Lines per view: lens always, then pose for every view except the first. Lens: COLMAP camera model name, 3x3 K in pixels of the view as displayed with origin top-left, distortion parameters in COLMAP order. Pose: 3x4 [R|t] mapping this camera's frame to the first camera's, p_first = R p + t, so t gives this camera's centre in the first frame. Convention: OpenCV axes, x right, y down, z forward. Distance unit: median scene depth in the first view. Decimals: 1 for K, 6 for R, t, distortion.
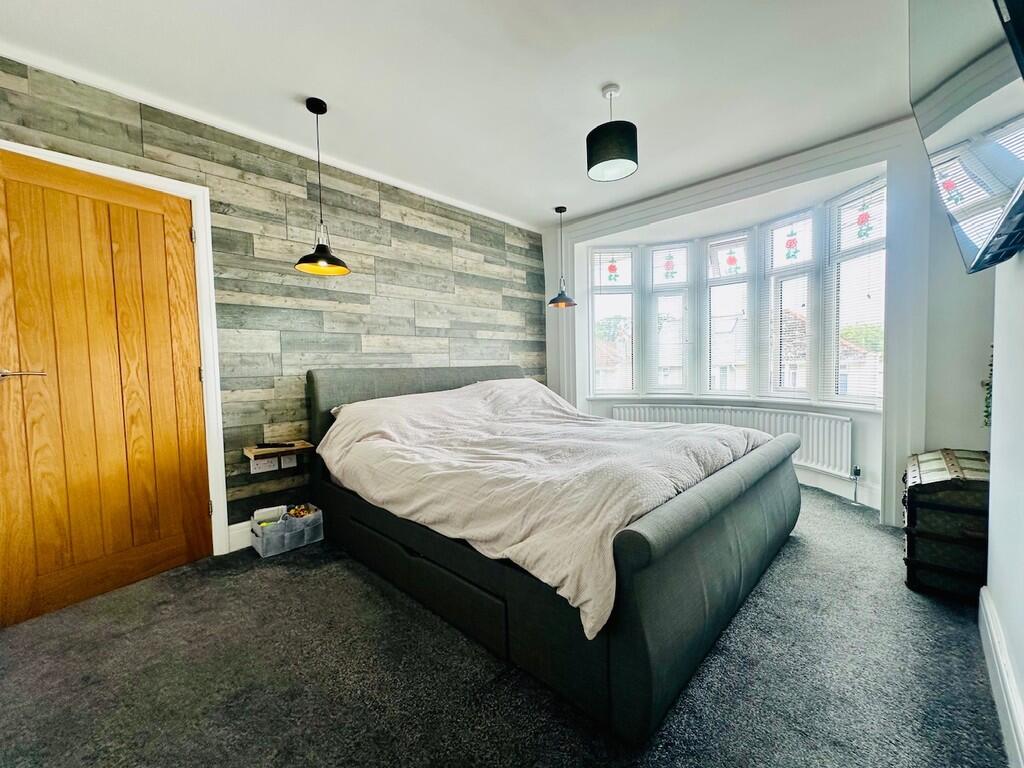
lens RADIAL K [[407.4, 0, 512.0], [0, 407.4, 384.0], [0, 0, 1]] dist [-0.001347, -0.000511]
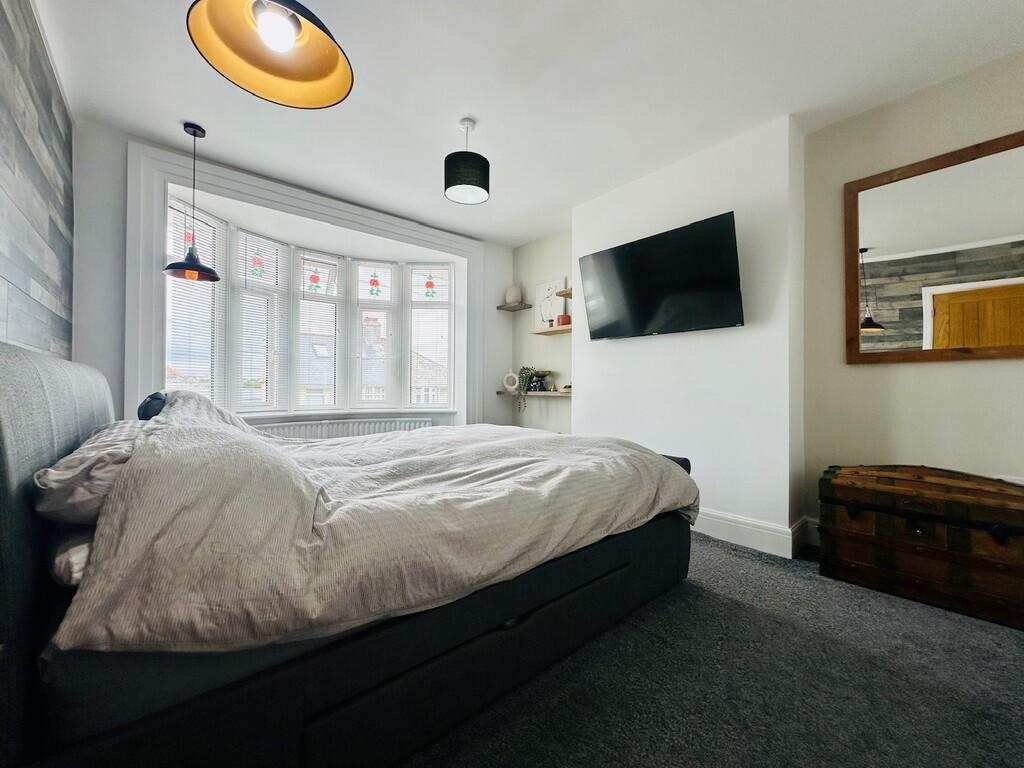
lens RADIAL K [[407.4, 0, 512.0], [0, 407.4, 384.0], [0, 0, 1]] dist [-0.001347, -0.000511]
pose [[0.089945, 0.027918, 0.995555, -0.466021], [0.037481, 0.998804, -0.031396, 0.013501], [-0.995241, 0.040138, 0.088791, 0.457649]]
